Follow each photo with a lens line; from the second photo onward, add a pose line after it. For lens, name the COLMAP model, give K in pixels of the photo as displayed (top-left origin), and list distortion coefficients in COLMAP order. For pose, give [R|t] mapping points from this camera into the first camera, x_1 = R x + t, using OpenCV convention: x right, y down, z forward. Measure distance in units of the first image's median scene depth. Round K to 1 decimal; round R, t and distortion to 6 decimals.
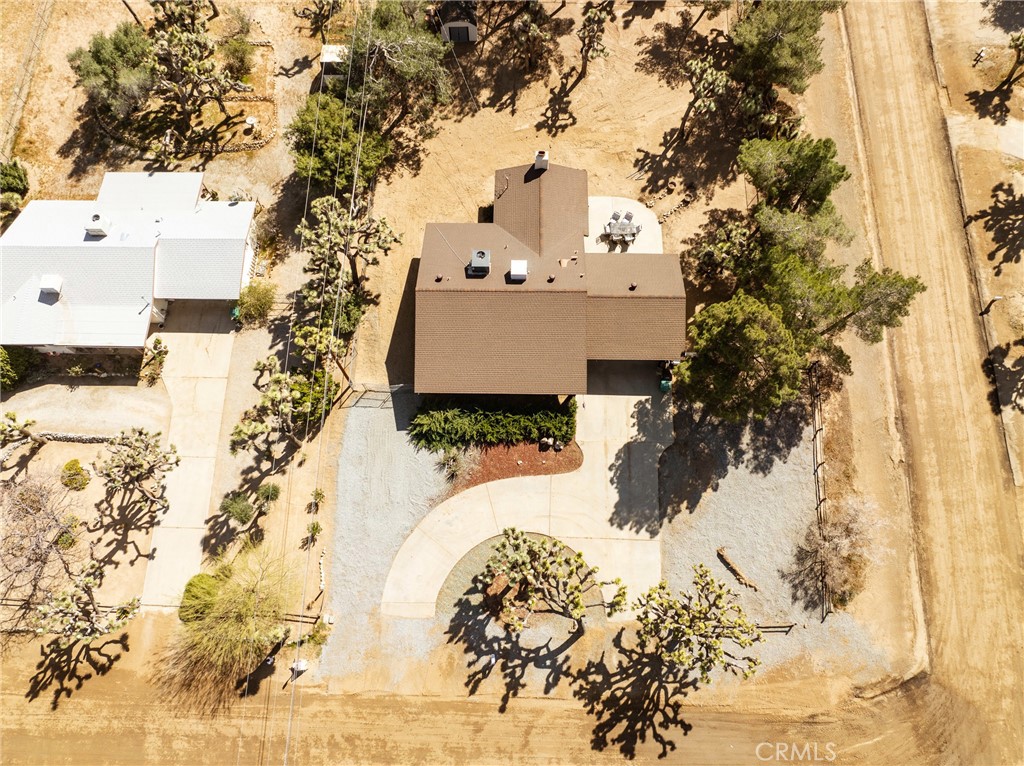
lens RADIAL K [[722.9, 0, 512.1], [0, 722.9, 380.5], [0, 0, 1]] dist [-0.041869, 0.013602]
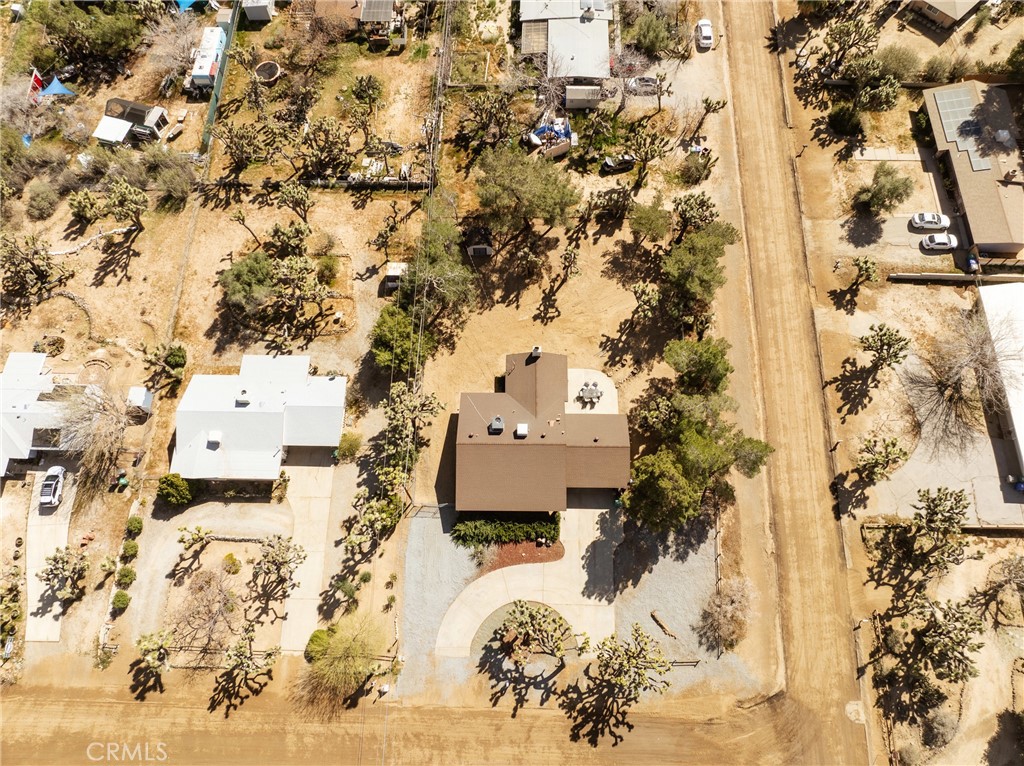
lens RADIAL K [[722.9, 0, 511.4], [0, 722.9, 381.8], [0, 0, 1]] dist [-0.041869, 0.013602]
pose [[0.999990, -0.004381, 0.000079, -0.013917], [0.004380, 0.998854, -0.047659, -0.181770], [0.000130, 0.047659, 0.998864, -0.554556]]
